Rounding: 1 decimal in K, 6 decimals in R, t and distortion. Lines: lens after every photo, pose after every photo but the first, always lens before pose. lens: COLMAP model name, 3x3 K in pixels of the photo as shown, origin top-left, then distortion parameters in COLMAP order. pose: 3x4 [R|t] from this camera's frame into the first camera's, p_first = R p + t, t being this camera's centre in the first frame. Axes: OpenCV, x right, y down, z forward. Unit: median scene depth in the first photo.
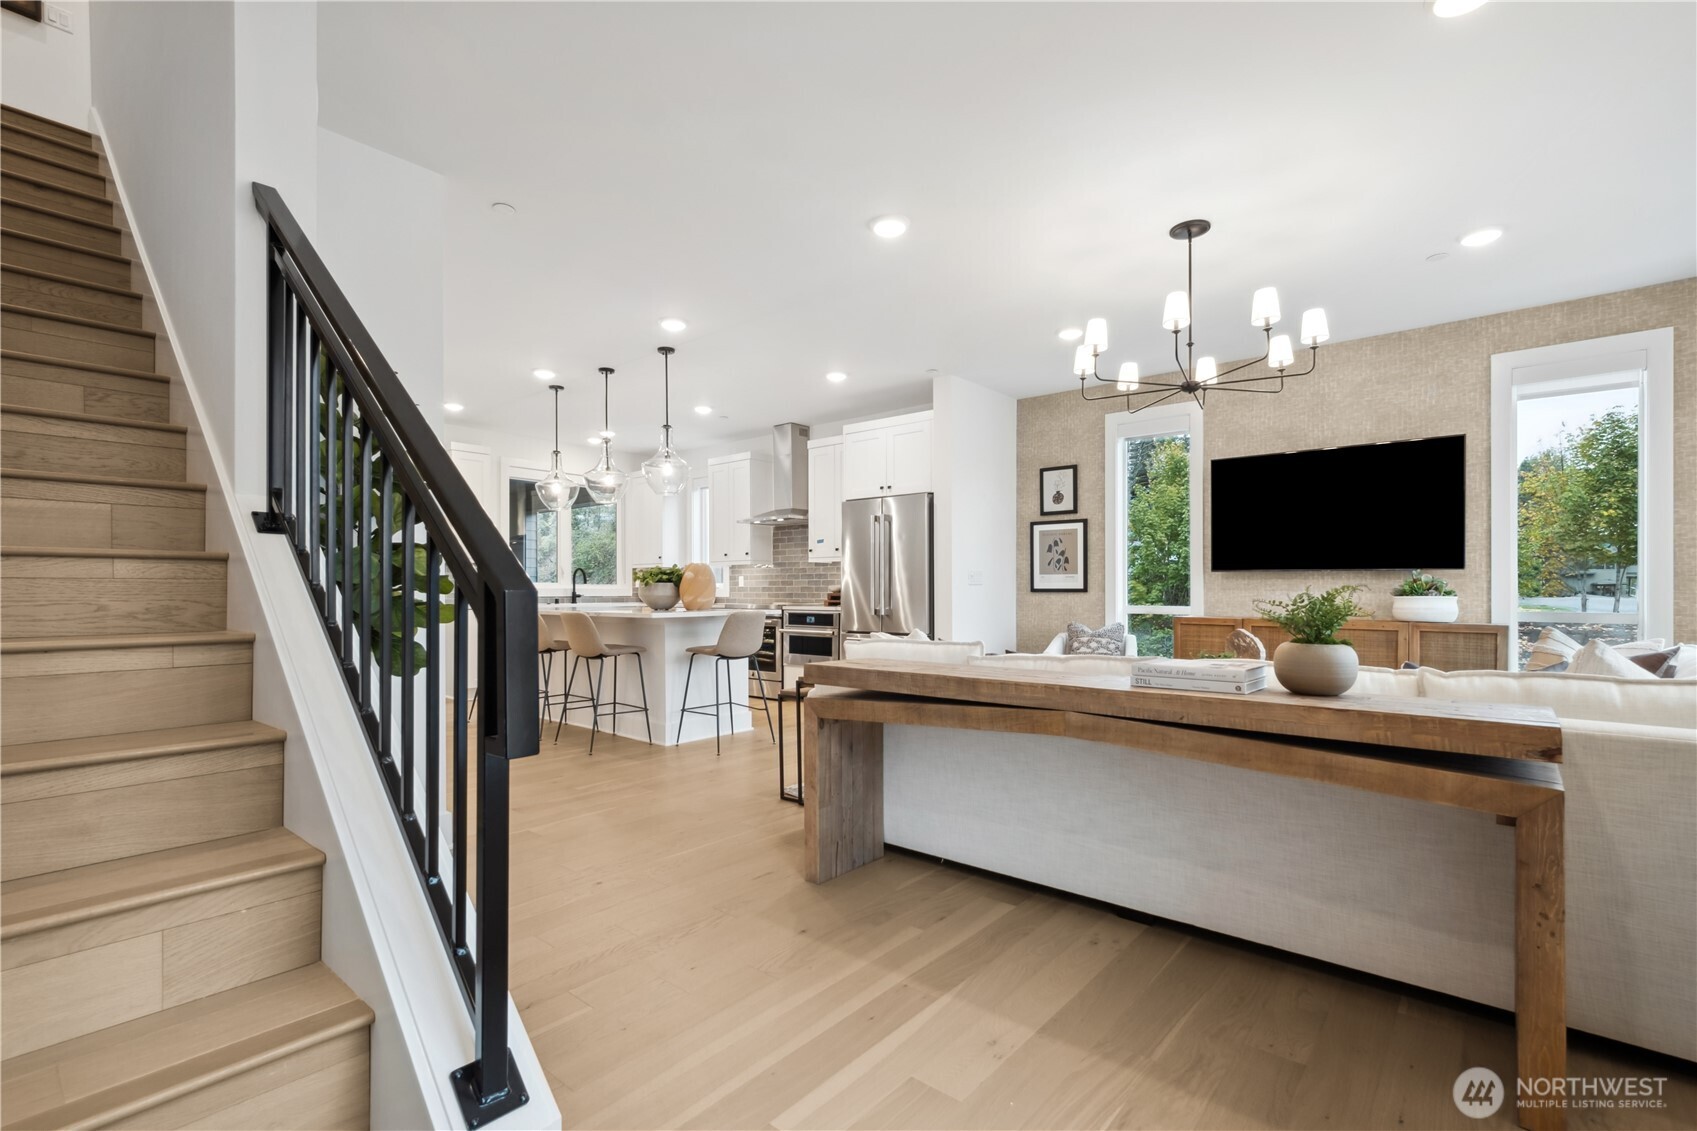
lens RADIAL K [[757.3, 0, 846.1], [0, 757.3, 581.3], [0, 0, 1]] dist [0.009983, 0.000373]
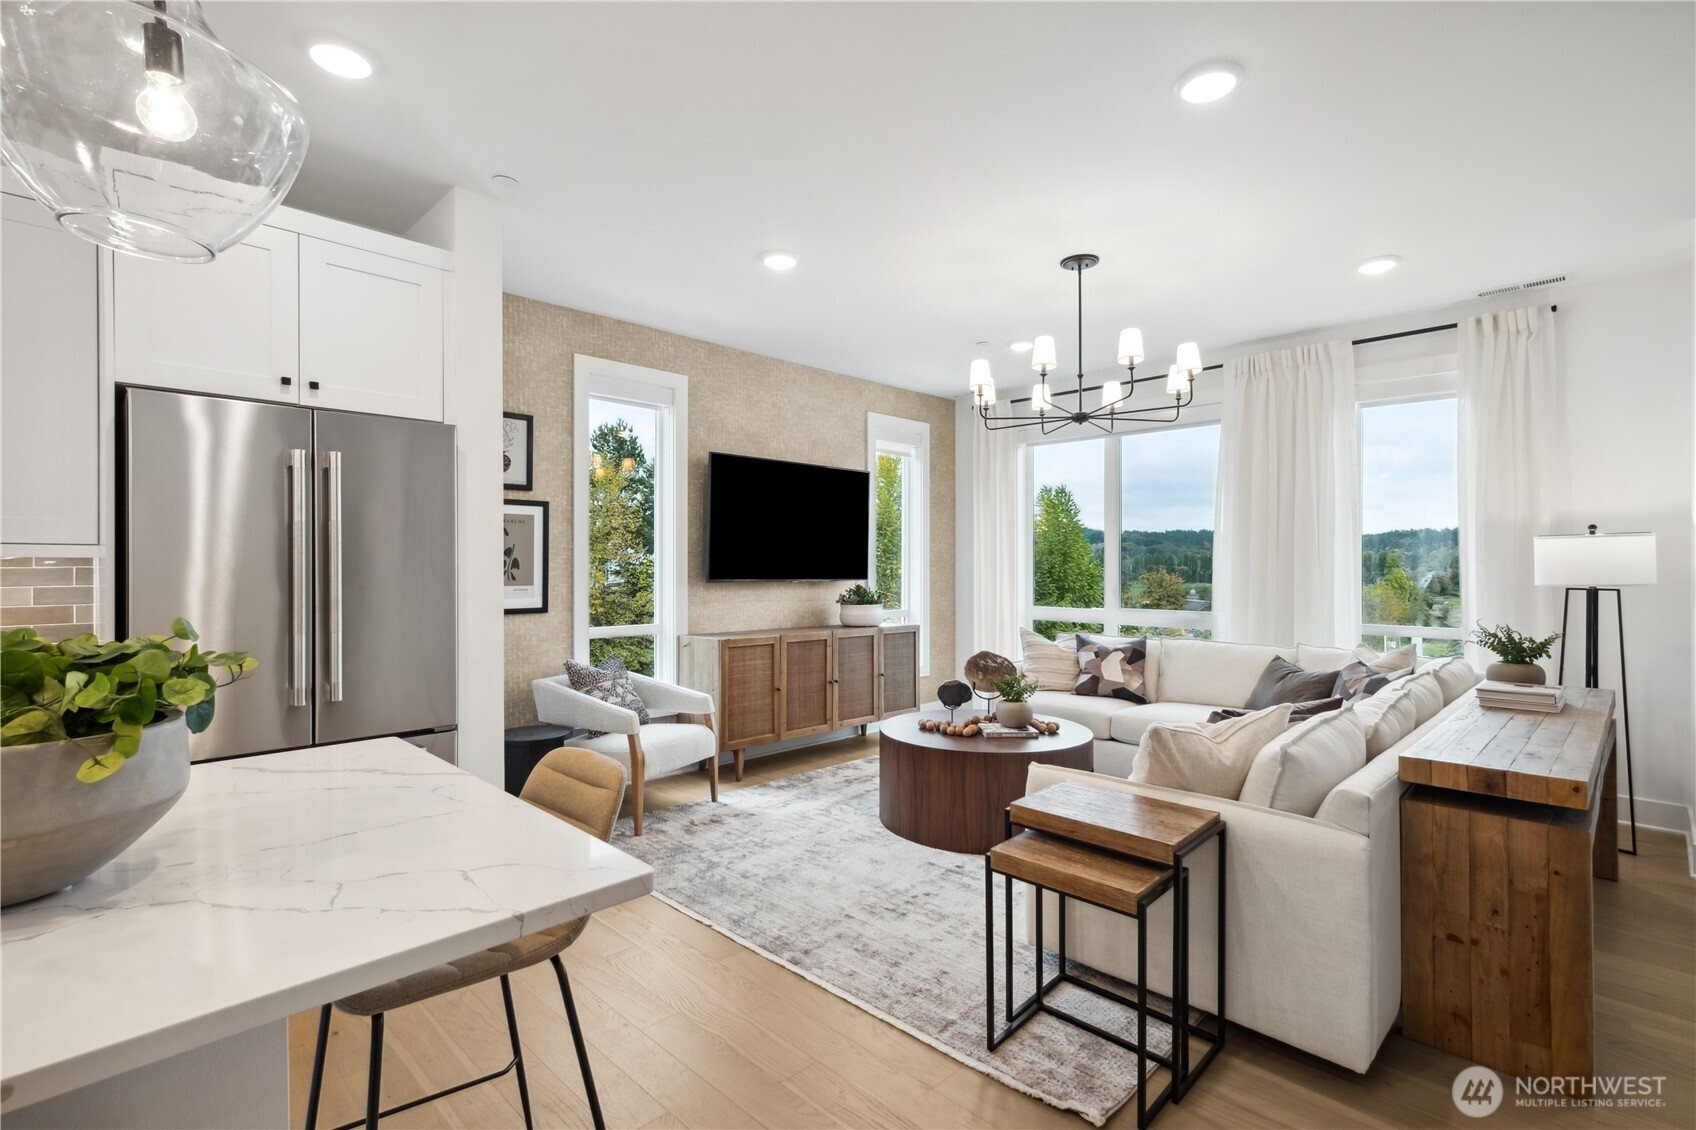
lens RADIAL K [[792.2, 0, 846.2], [0, 792.2, 562.1], [0, 0, 1]] dist [0.001823, 0.000226]
pose [[0.080943, 0.002175, 0.996716, -0.349415], [-0.012891, 0.999916, -0.001135, -0.031932], [-0.996635, -0.012757, 0.080964, 0.680937]]
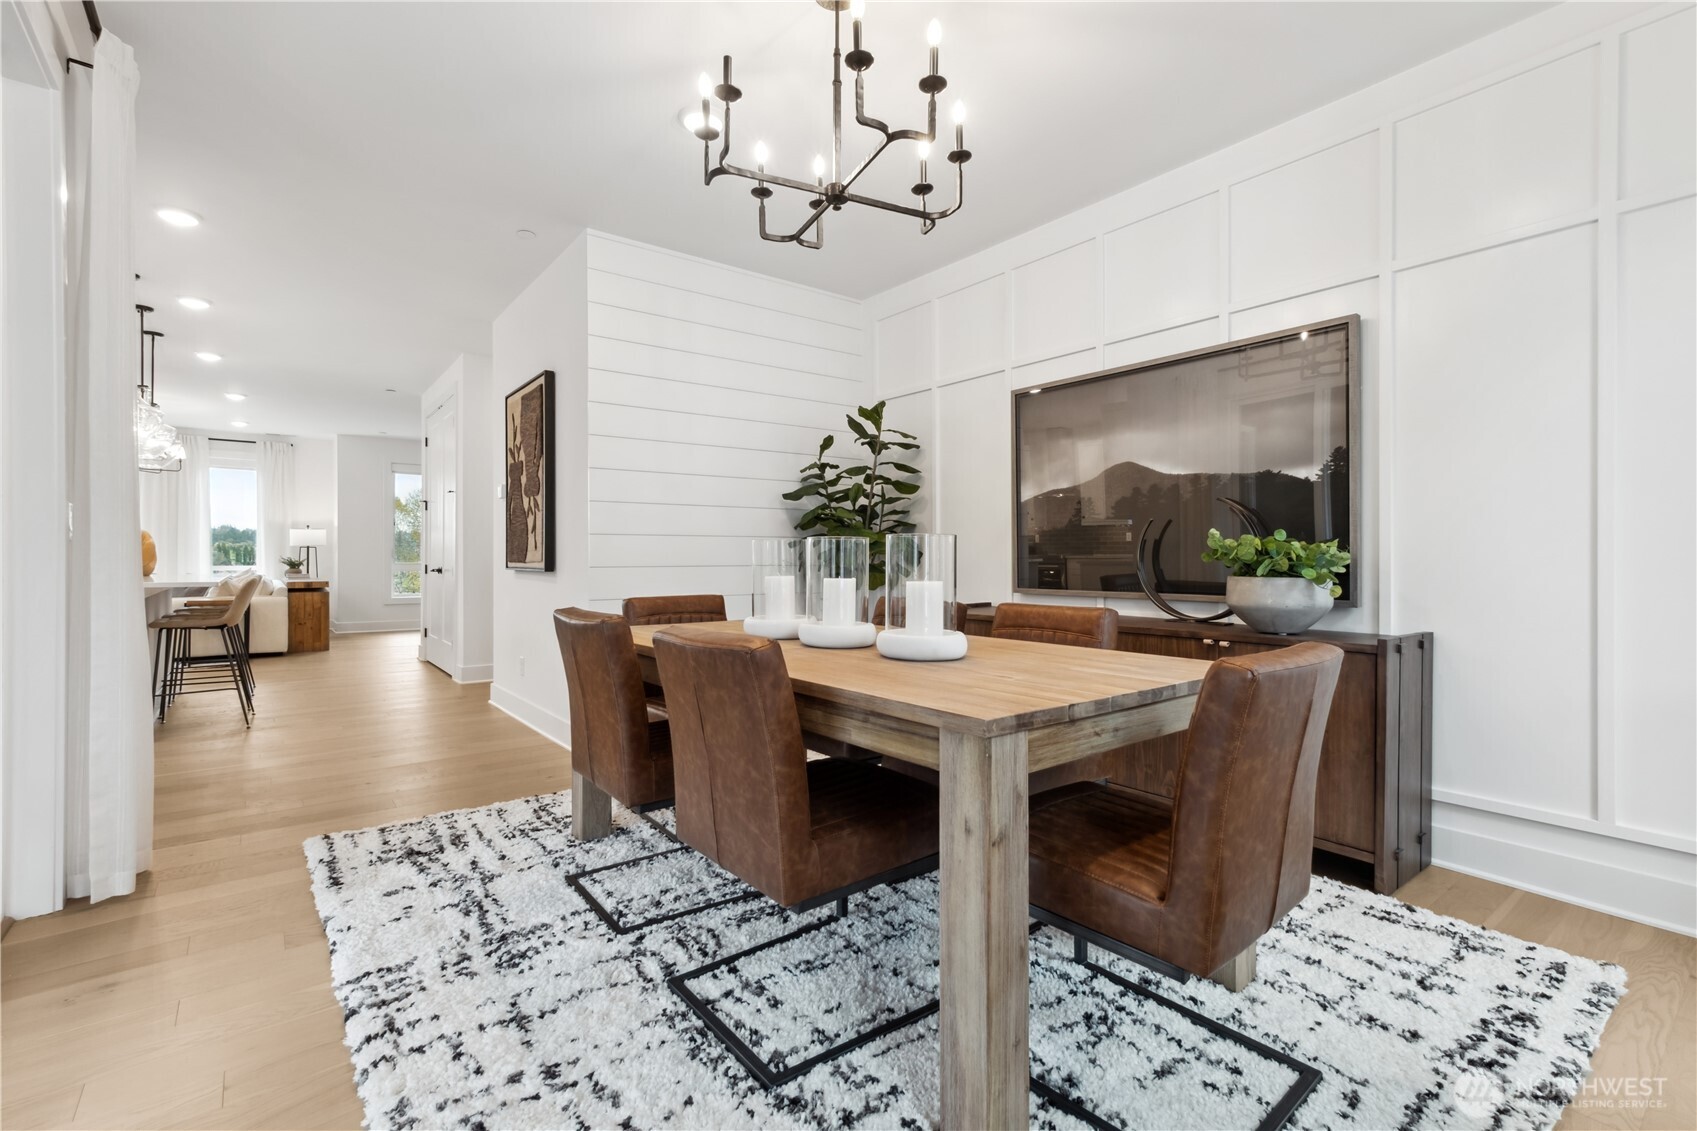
lens RADIAL K [[757.3, 0, 847.5], [0, 757.3, 561.3], [0, 0, 1]] dist [0.009983, 0.000373]
pose [[-0.979841, -0.001190, 0.199774, -0.906154], [-0.002853, 0.999964, -0.008034, 0.003006], [-0.199757, -0.008442, -0.979809, 1.260046]]
